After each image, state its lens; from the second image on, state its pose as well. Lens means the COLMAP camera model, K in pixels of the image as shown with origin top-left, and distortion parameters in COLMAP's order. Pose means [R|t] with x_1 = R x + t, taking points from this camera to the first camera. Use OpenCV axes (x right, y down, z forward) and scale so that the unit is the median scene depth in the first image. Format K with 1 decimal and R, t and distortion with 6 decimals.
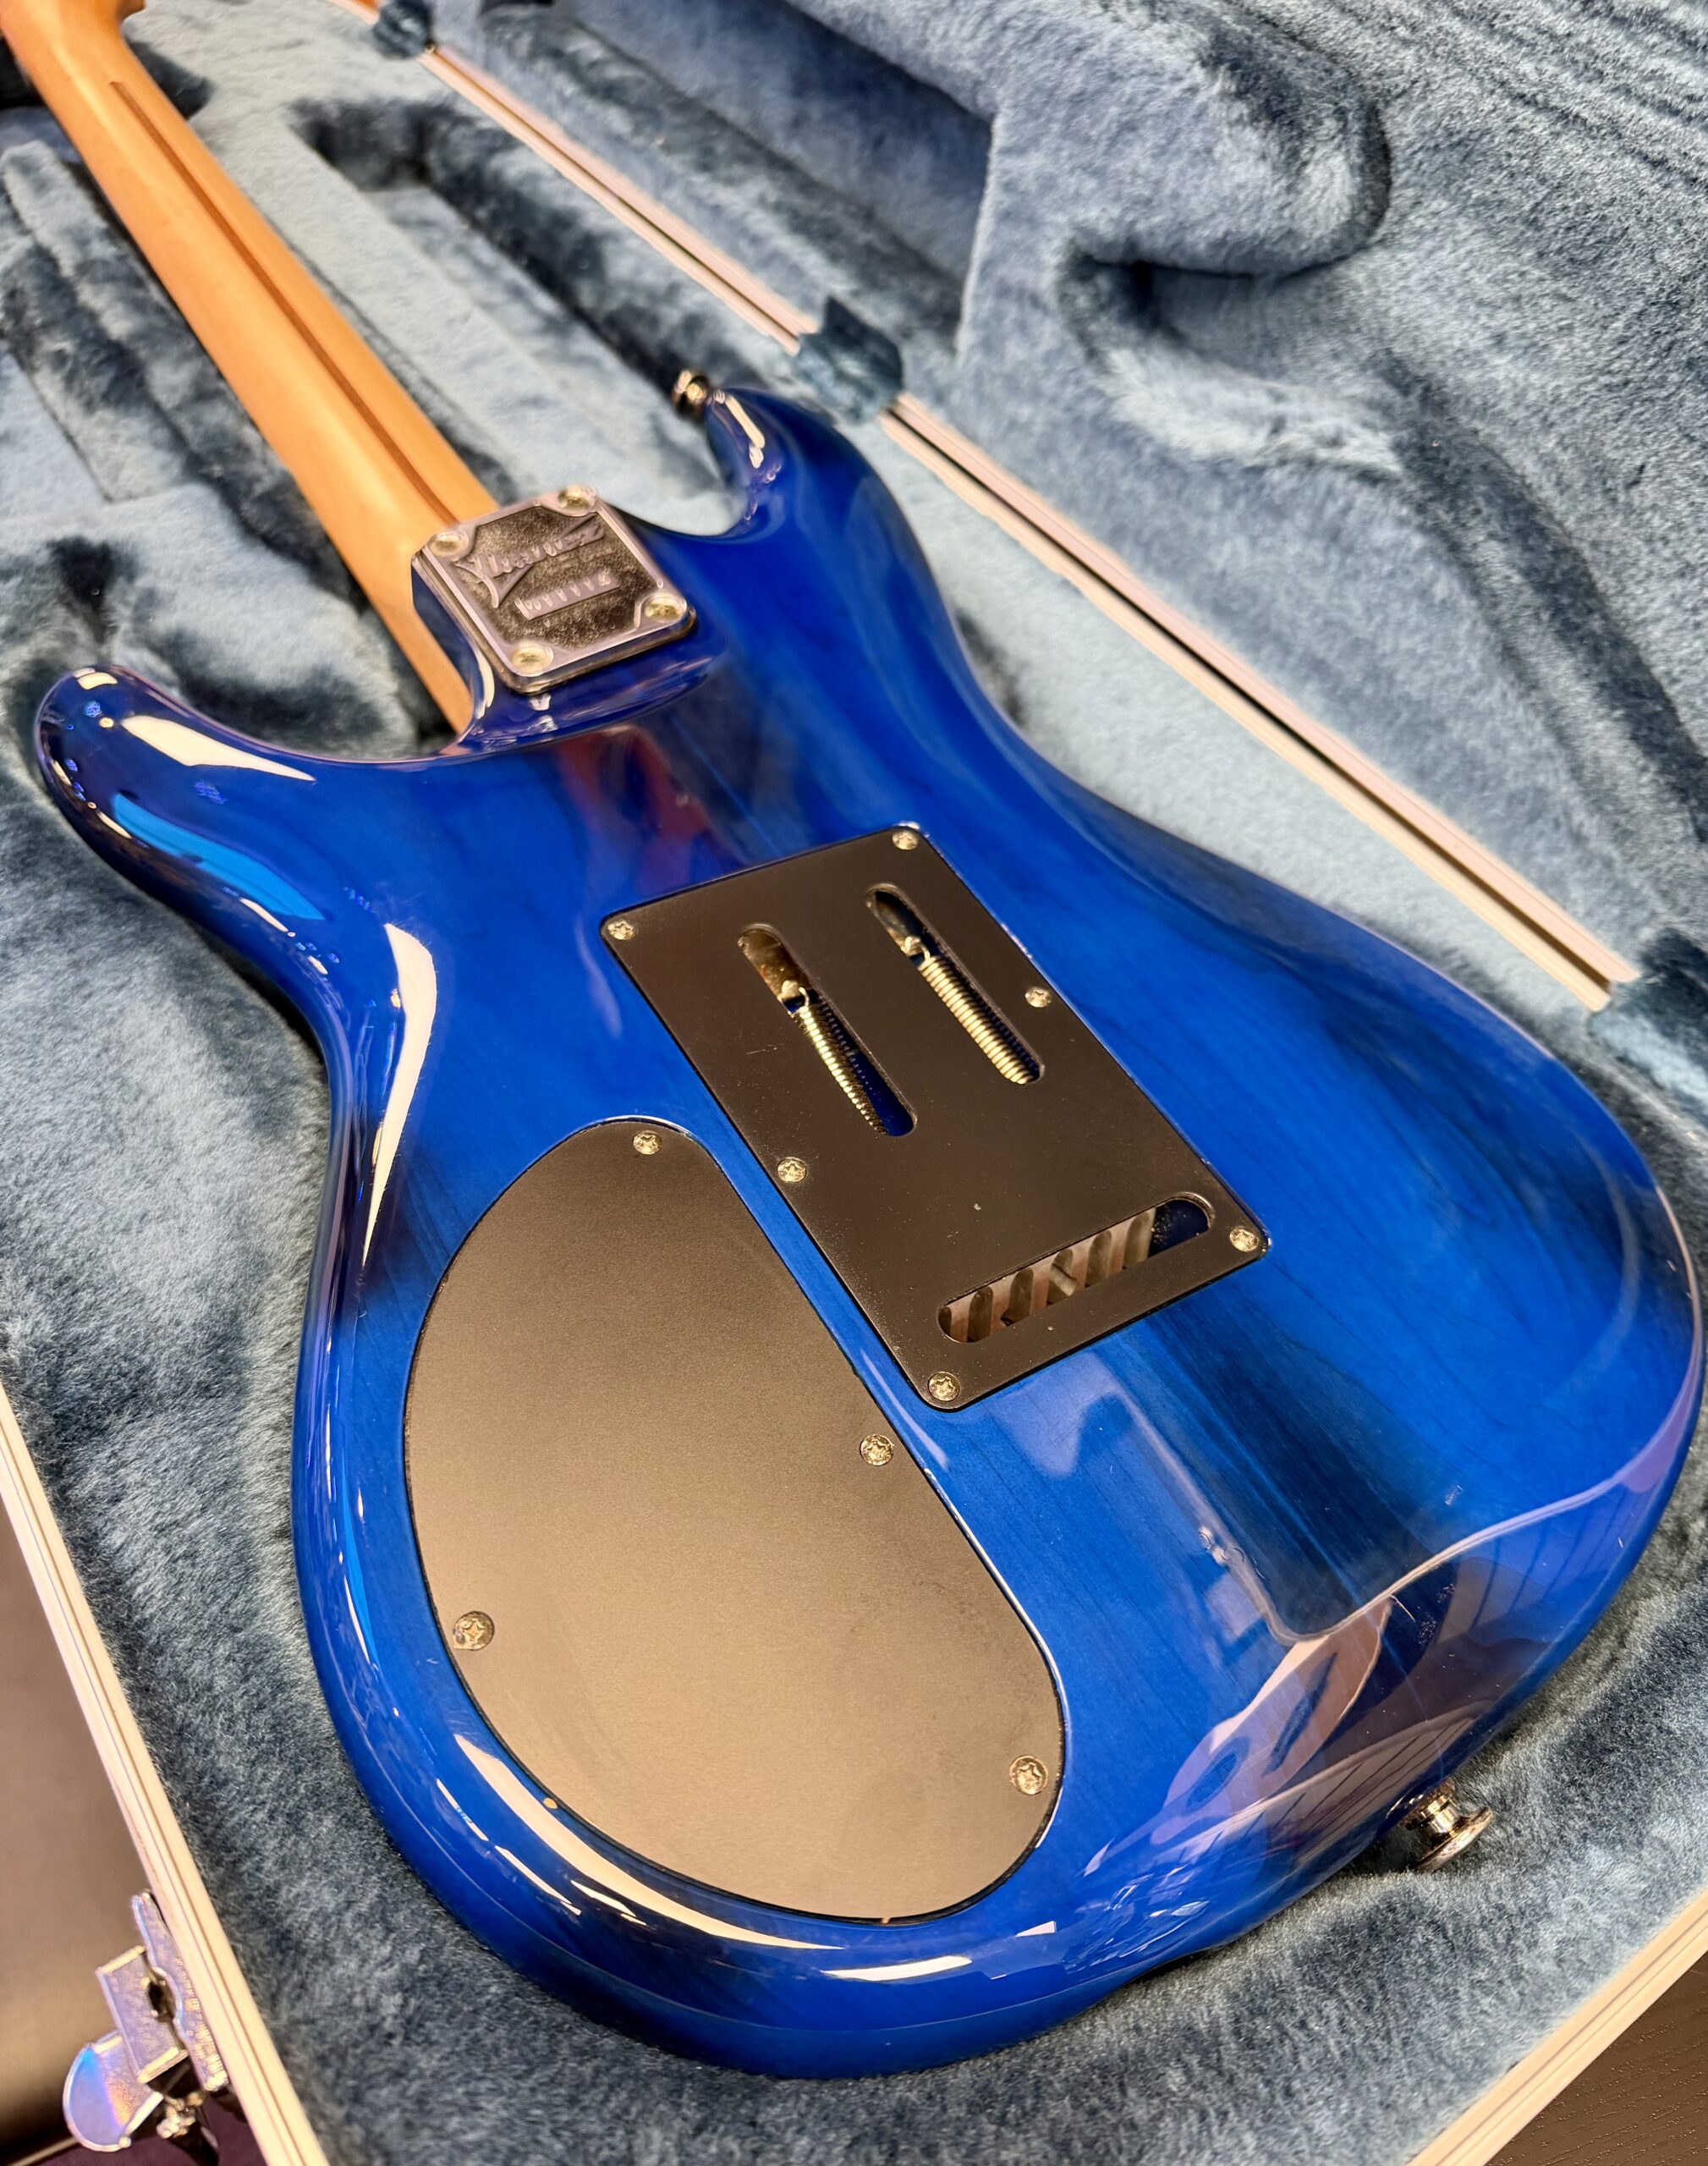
lens RADIAL K [[1564.2, 0, 891.4], [0, 1564.2, 1163.0], [0, 0, 1]] dist [-0.023845, 0.012534]
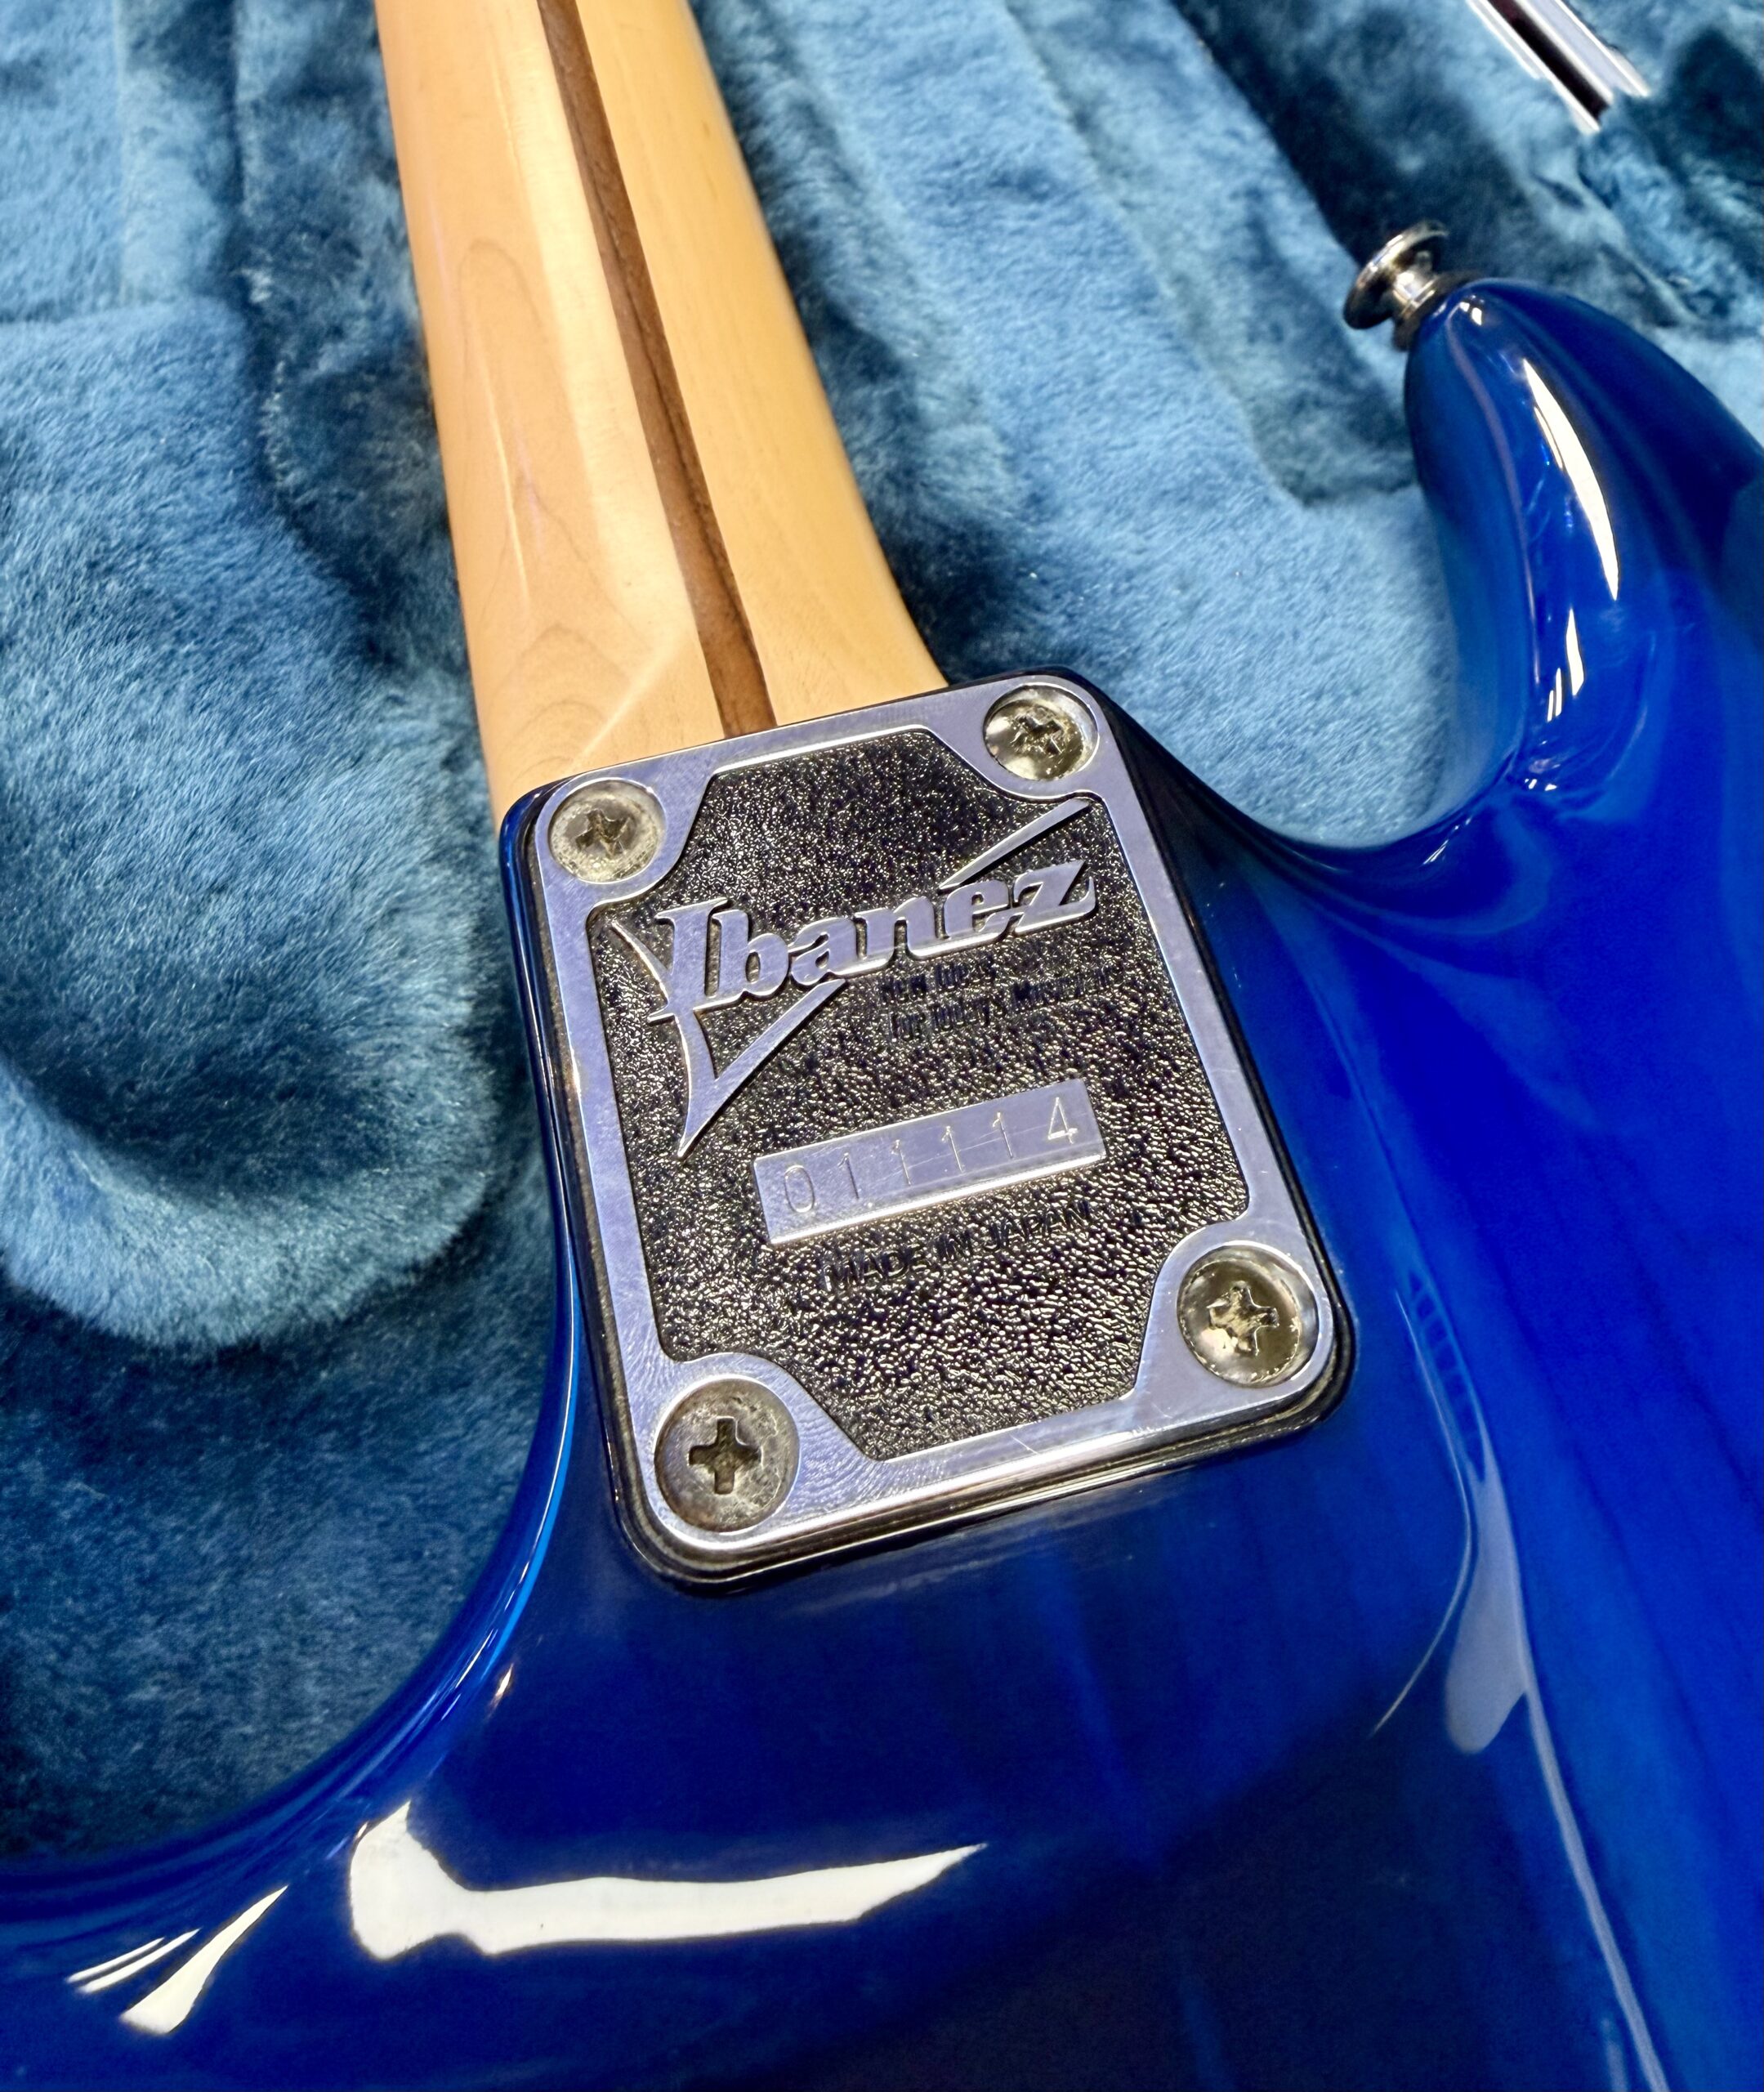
lens RADIAL K [[1671.0, 0, 914.3], [0, 1671.0, 800.5], [0, 0, 1]] dist [-0.013678, 0.002519]
pose [[0.952281, 0.239704, -0.188951, -0.151286], [-0.236941, 0.970803, 0.037419, -0.393639], [0.192404, 0.009137, 0.981273, 0.624127]]
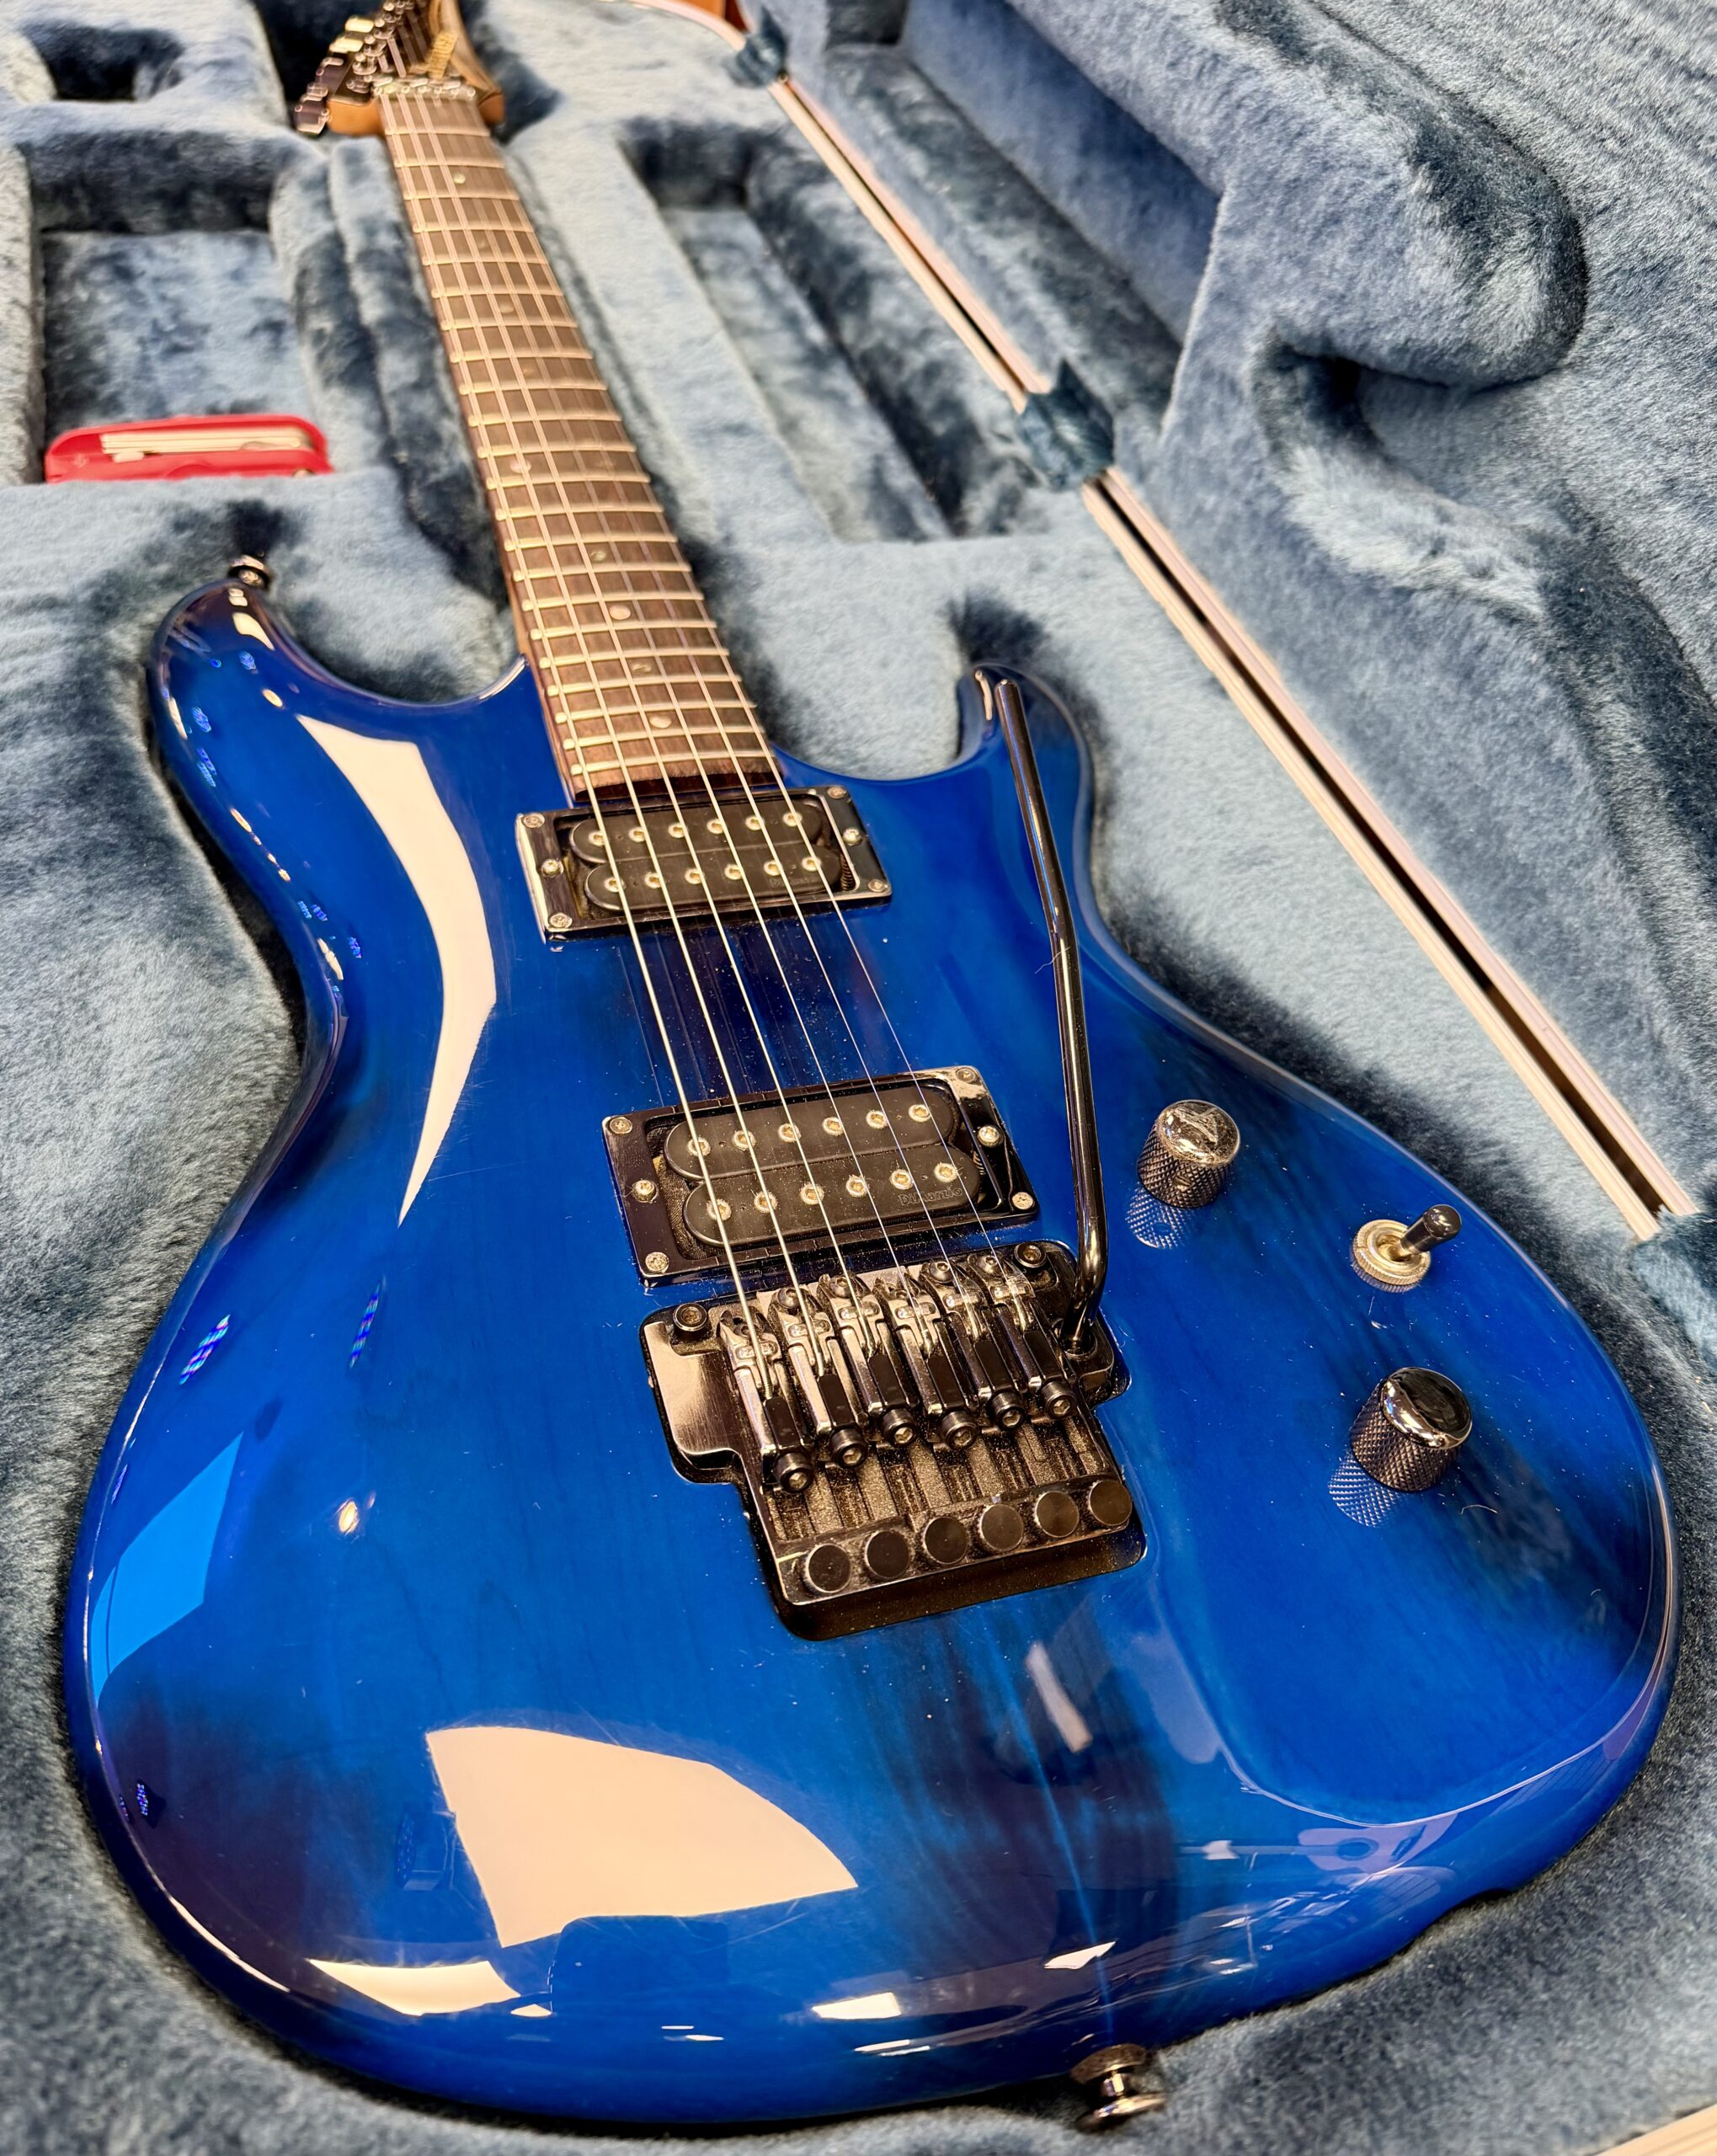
lens RADIAL K [[1643.7, 0, 864.6], [0, 1643.7, 1155.3], [0, 0, 1]] dist [-0.012412, 0.008472]
pose [[0.958942, 0.203096, -0.197944, 0.187482], [-0.212001, 0.976958, -0.024654, -0.027439], [0.188375, 0.065606, 0.979903, 0.010060]]
